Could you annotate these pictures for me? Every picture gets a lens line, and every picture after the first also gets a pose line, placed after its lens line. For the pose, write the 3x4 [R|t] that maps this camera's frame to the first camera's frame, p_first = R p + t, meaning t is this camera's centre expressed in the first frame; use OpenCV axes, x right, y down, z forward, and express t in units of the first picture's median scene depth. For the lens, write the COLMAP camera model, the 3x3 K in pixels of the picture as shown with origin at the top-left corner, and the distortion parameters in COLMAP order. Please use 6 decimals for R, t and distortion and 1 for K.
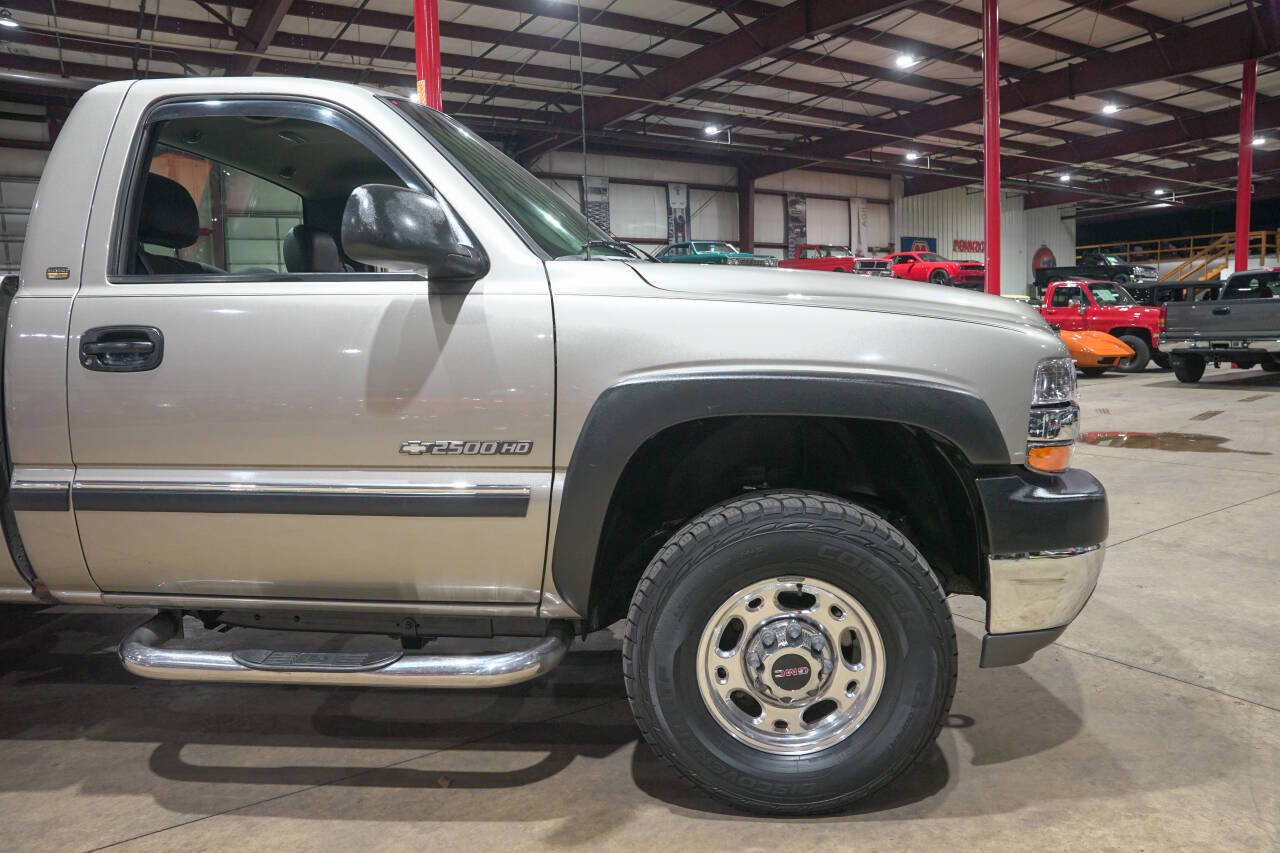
lens RADIAL K [[876.3, 0, 643.7], [0, 876.3, 426.6], [0, 0, 1]] dist [-0.144921, 0.113750]
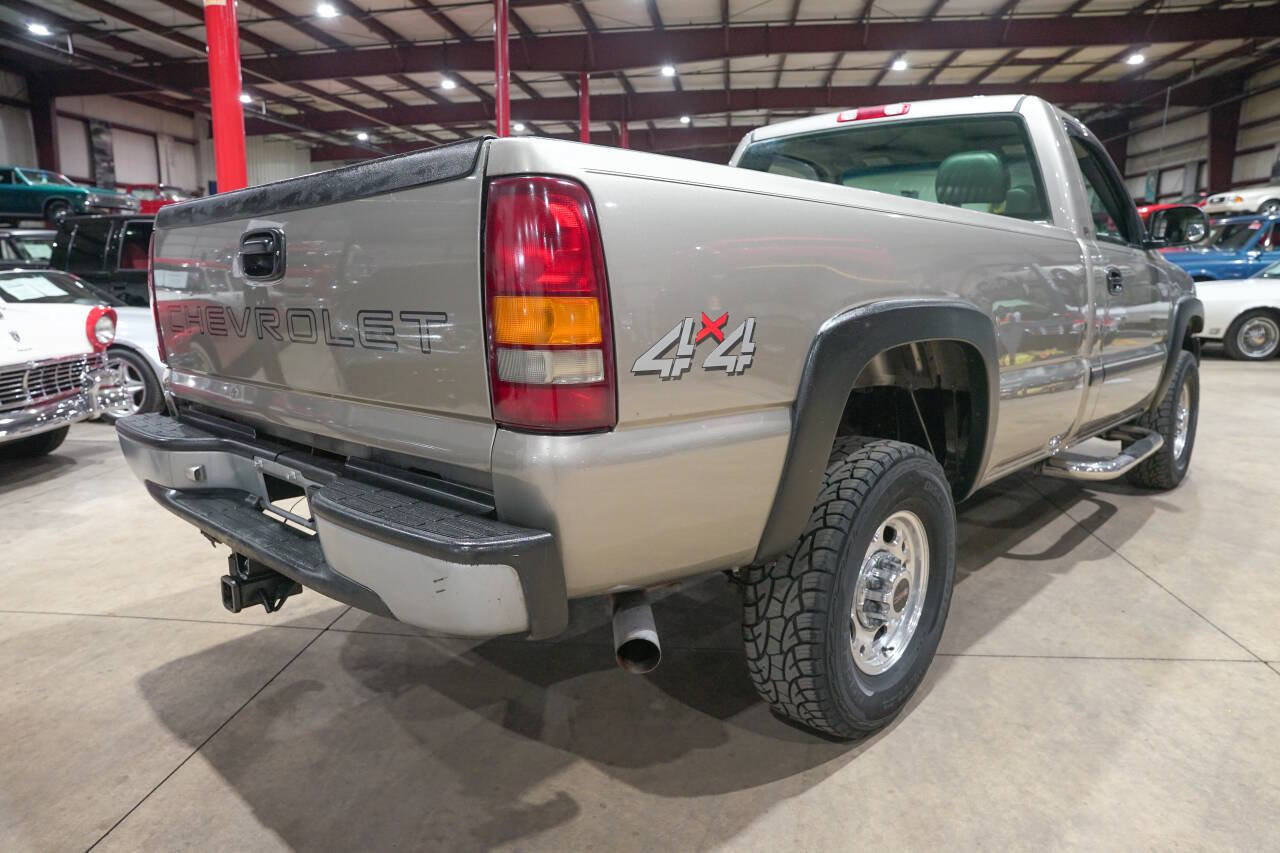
lens RADIAL K [[876.3, 0, 643.7], [0, 876.3, 426.6], [0, 0, 1]] dist [-0.144921, 0.113750]
pose [[0.626478, -0.116958, 0.770614, -0.271558], [0.072788, 0.993136, 0.091557, -0.003064], [-0.776033, -0.001267, 0.630691, 0.072260]]
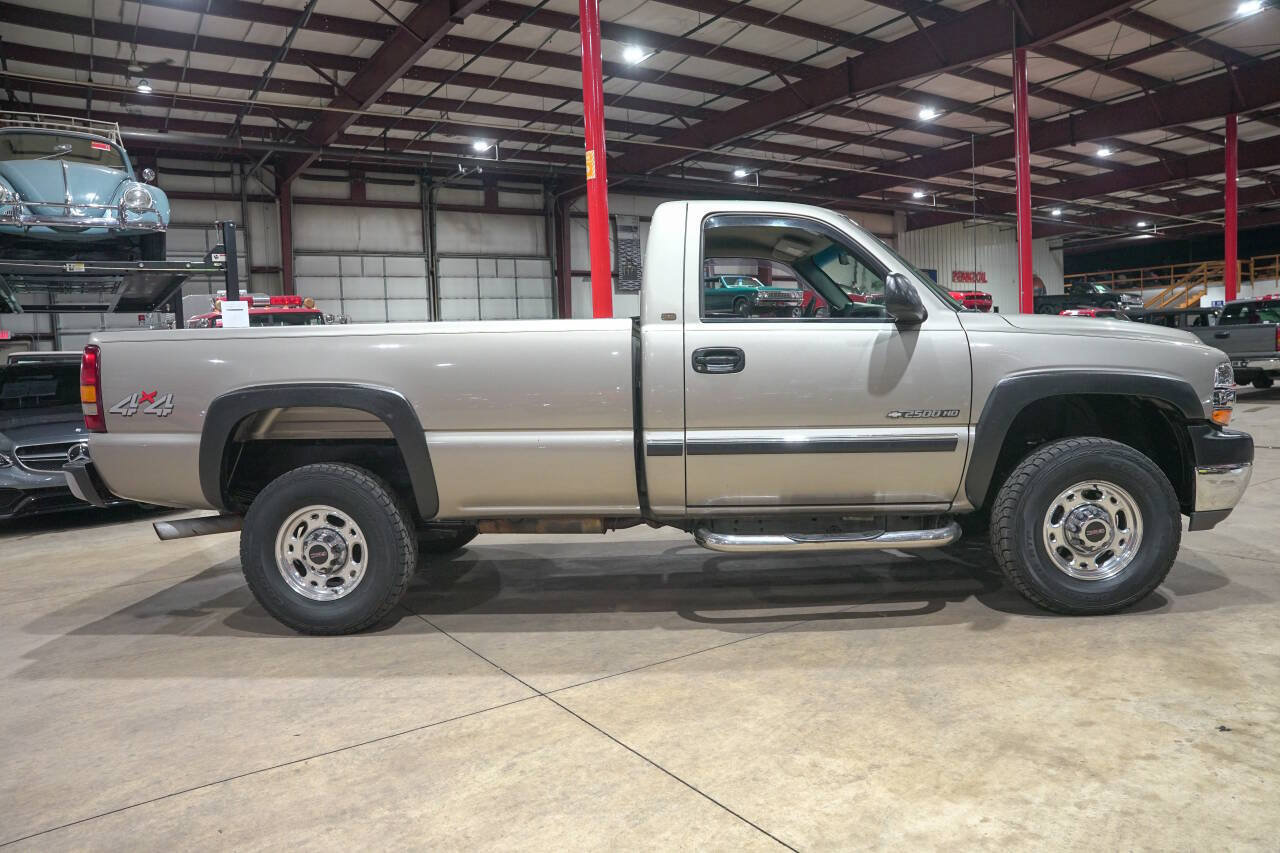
lens RADIAL K [[876.3, 0, 643.7], [0, 876.3, 426.6], [0, 0, 1]] dist [-0.144921, 0.113750]
pose [[0.999670, -0.012061, 0.022668, -0.088266], [0.012839, 0.999322, -0.034507, 0.011260], [-0.022236, 0.034786, 0.999147, -0.085278]]
